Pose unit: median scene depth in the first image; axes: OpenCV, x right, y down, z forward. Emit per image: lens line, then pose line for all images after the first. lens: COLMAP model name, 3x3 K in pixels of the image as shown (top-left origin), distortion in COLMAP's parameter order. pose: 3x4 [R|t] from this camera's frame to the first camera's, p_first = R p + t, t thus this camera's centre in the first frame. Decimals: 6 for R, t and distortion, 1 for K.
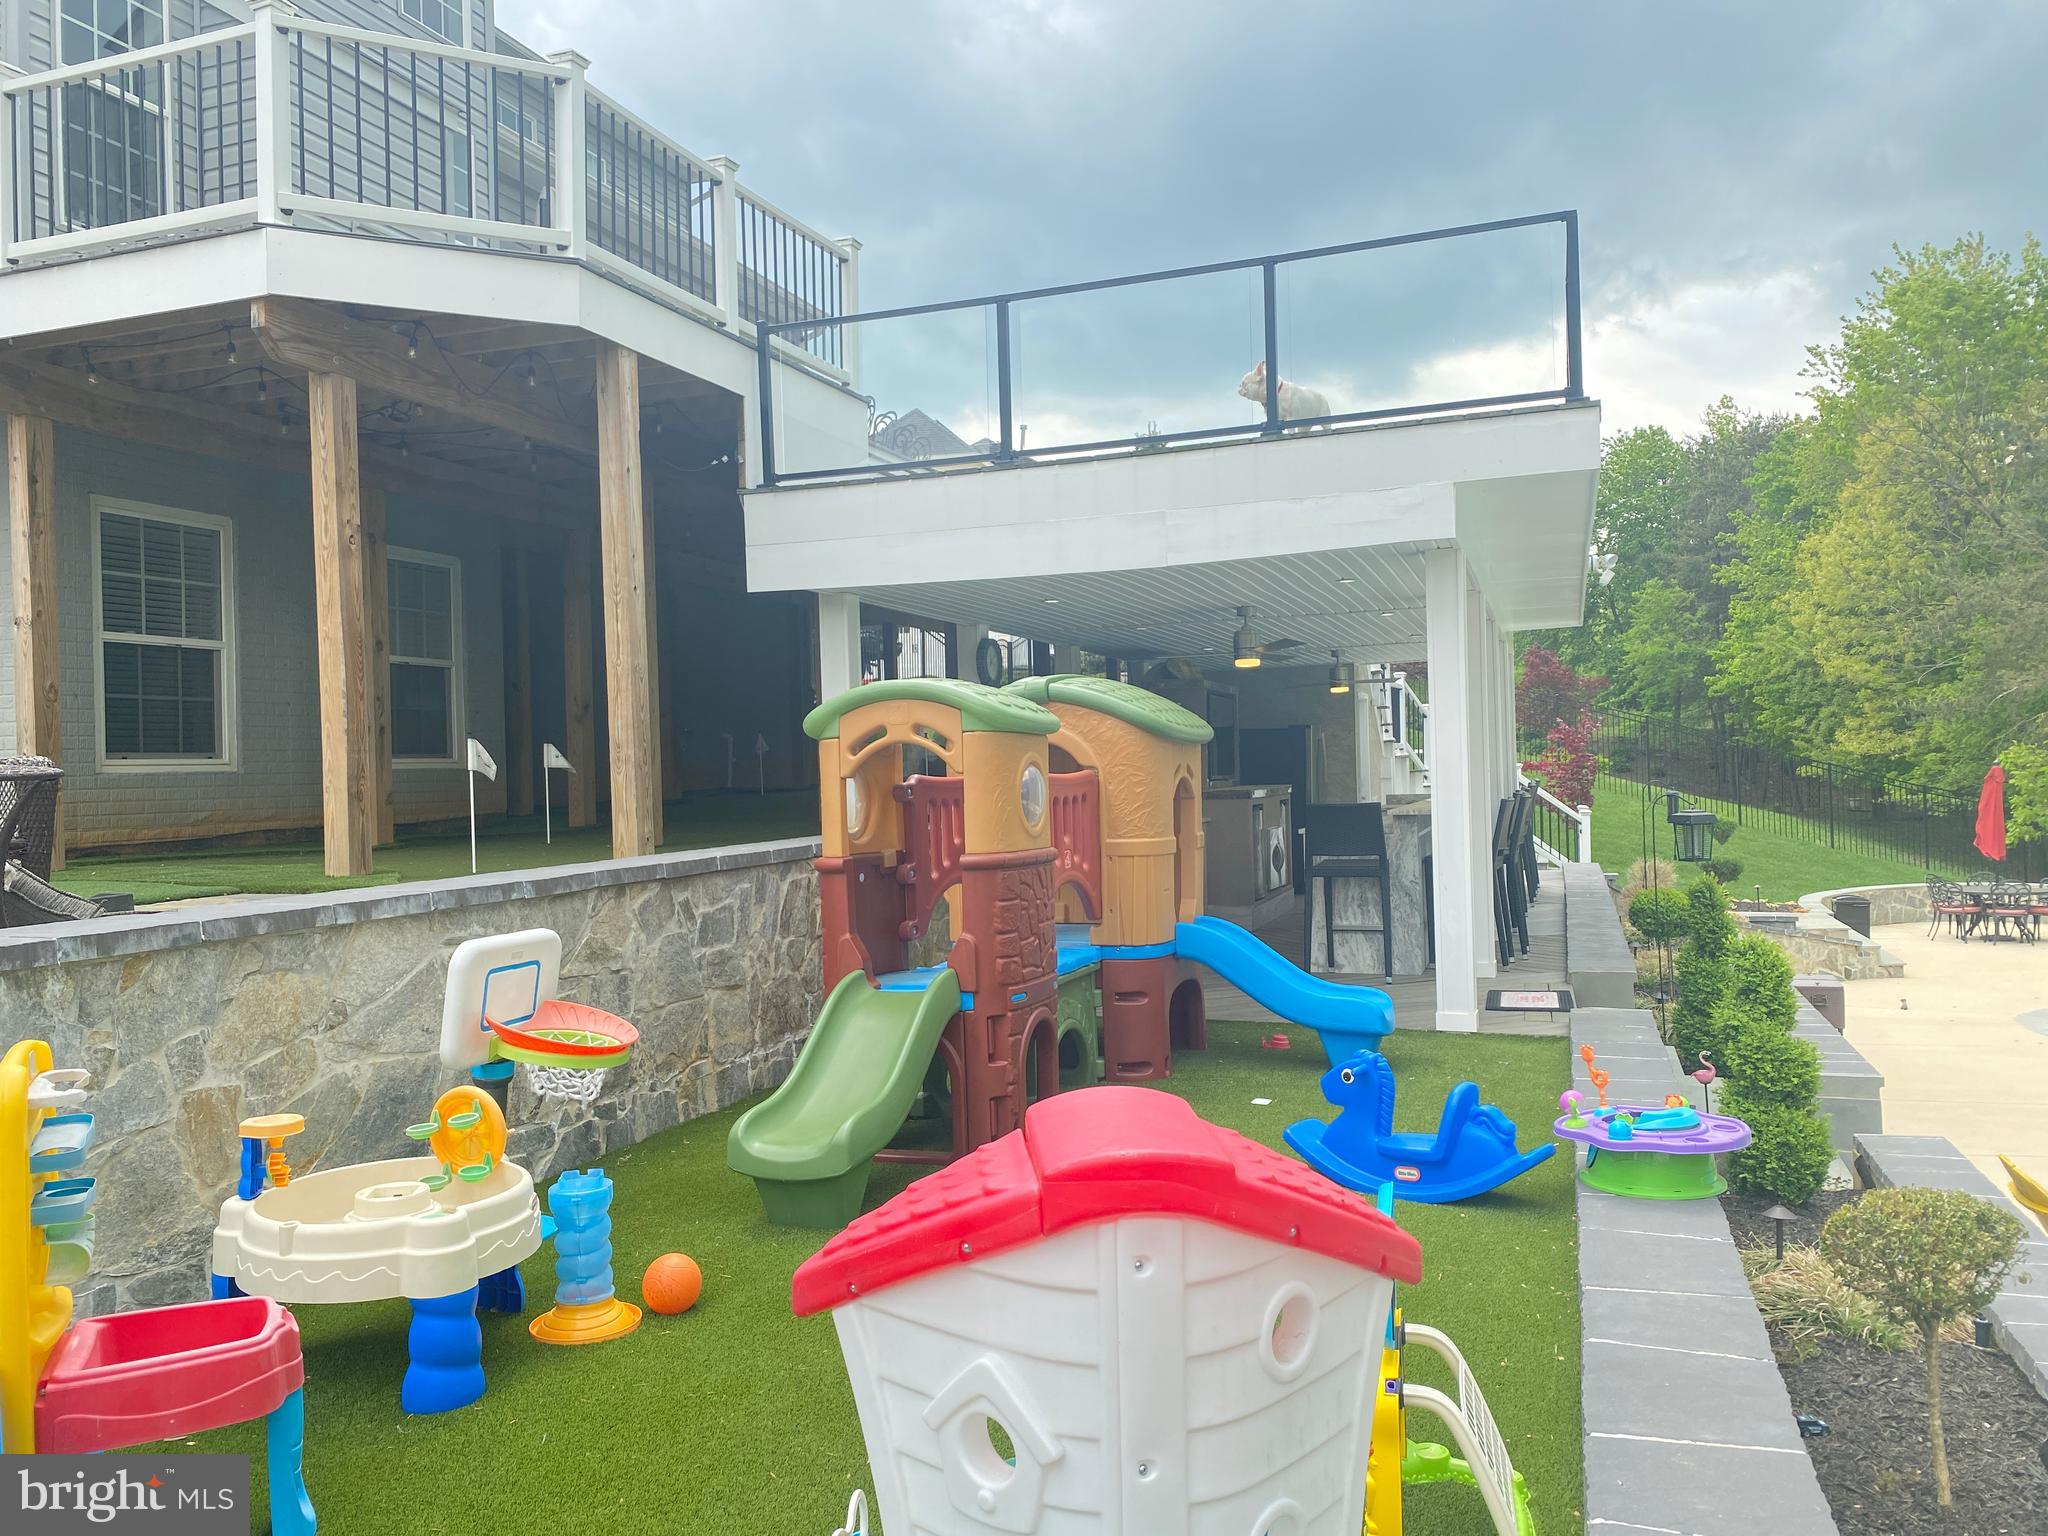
lens RADIAL K [[1555.4, 0, 1026.8], [0, 1555.4, 760.8], [0, 0, 1]] dist [0.084370, -0.130996]
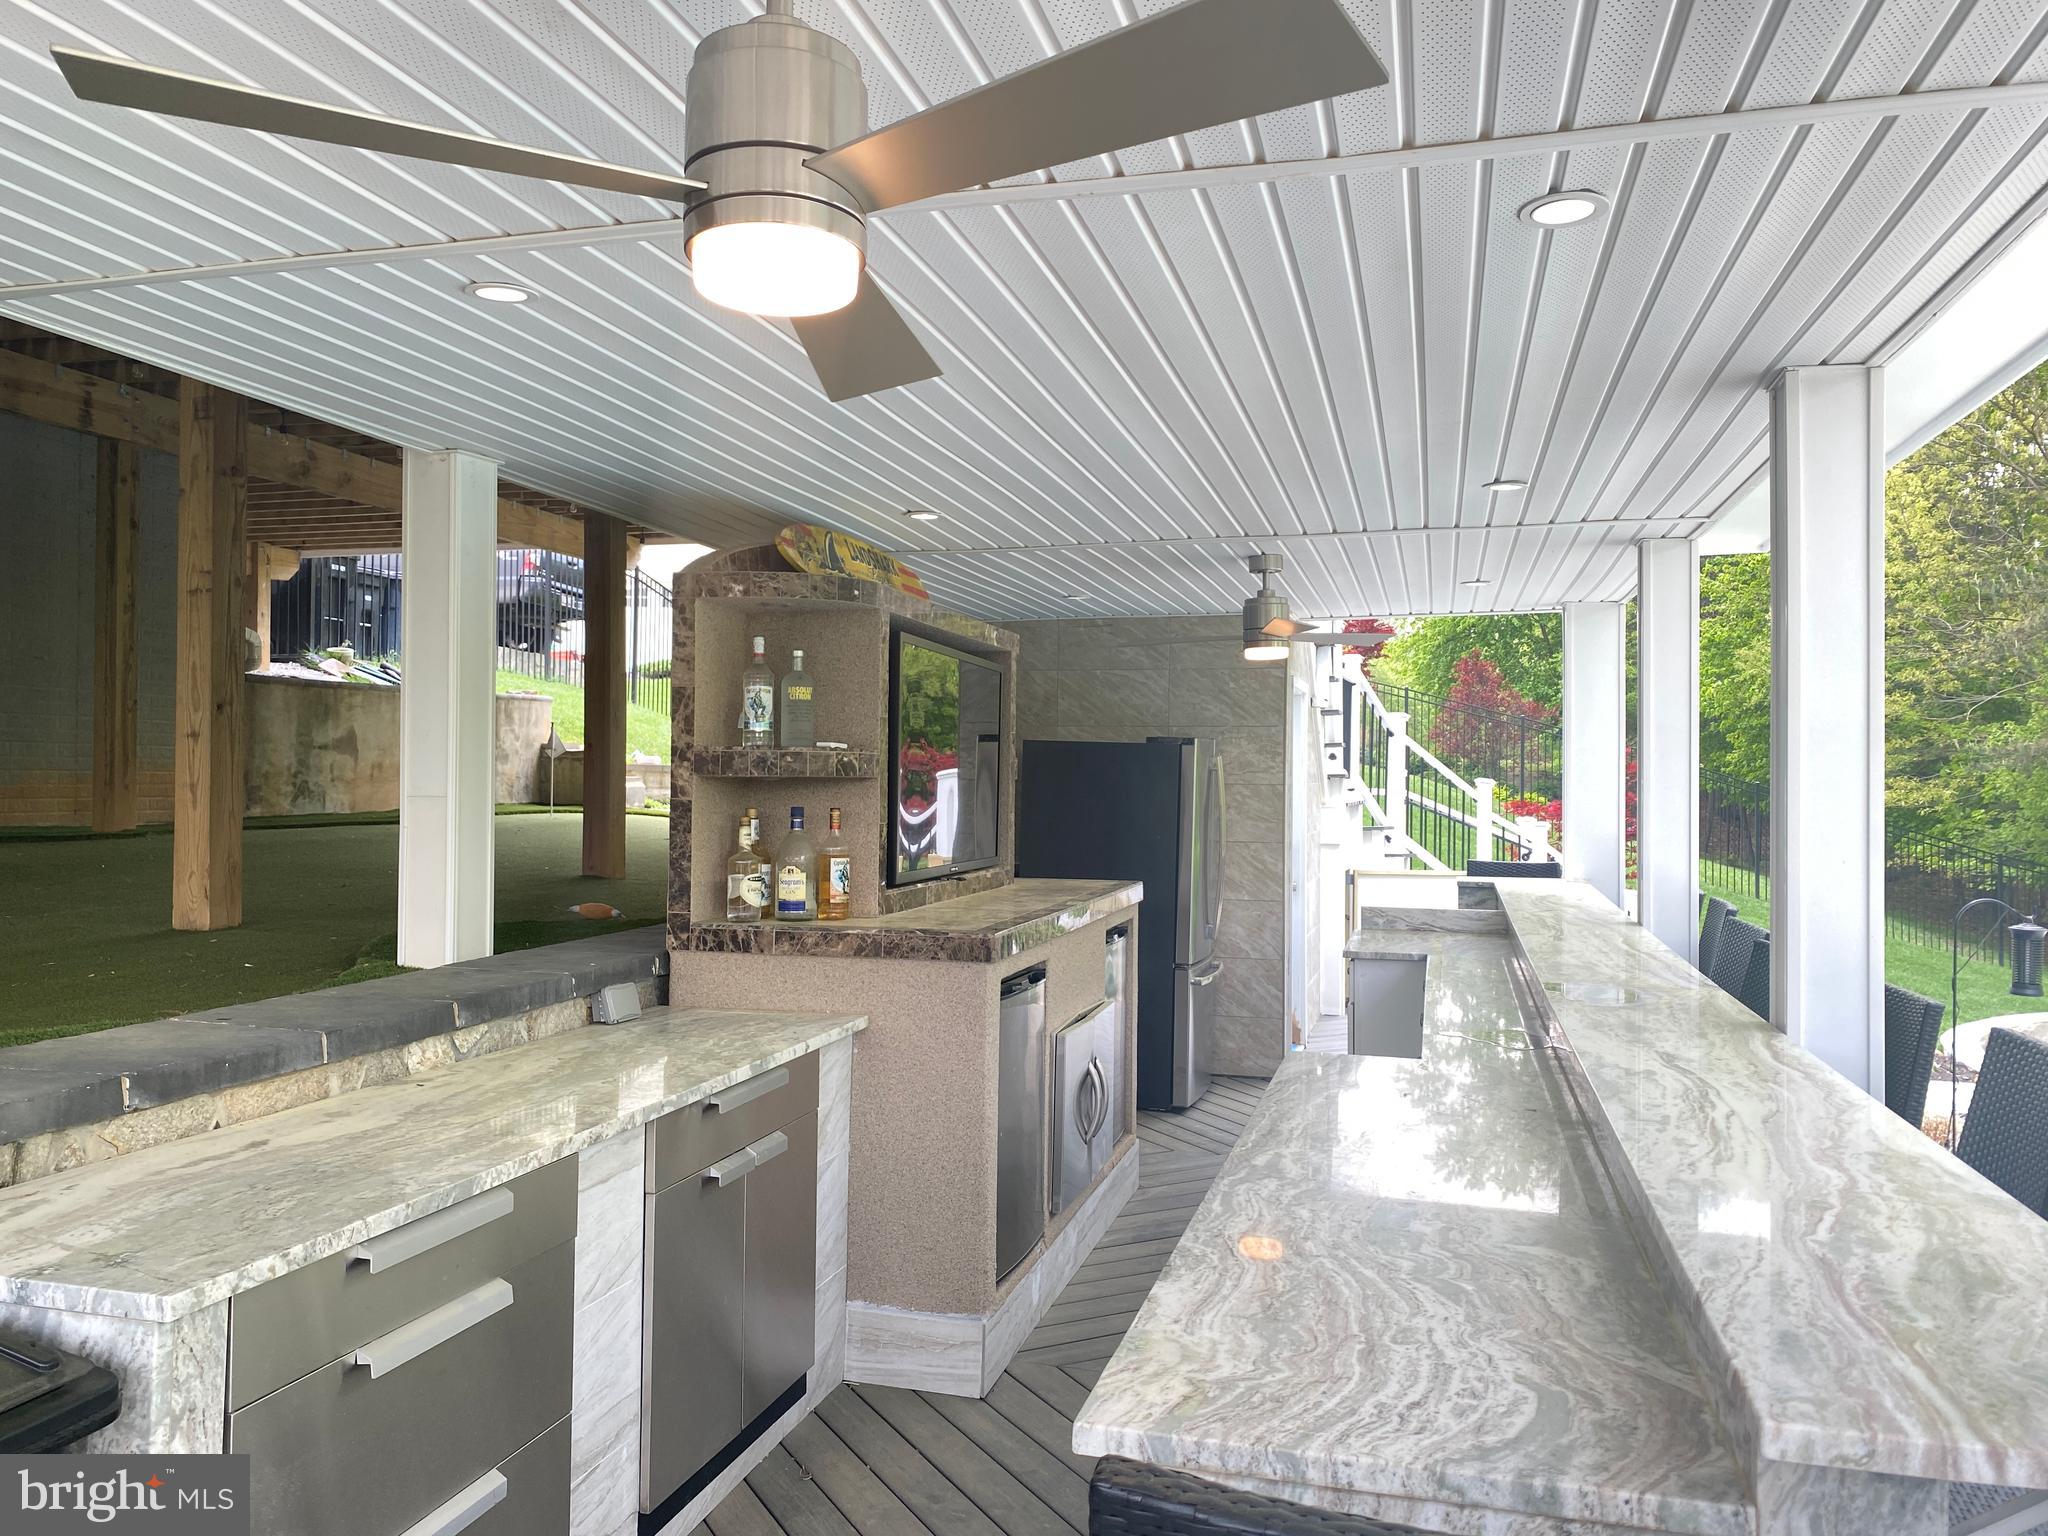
lens RADIAL K [[1555.4, 0, 1026.8], [0, 1555.4, 760.8], [0, 0, 1]] dist [0.084370, -0.130996]
pose [[0.996709, 0.040115, 0.070438, 0.089456], [-0.039772, 0.999189, -0.006255, -0.010169], [-0.070632, 0.003433, 0.997497, 0.484276]]
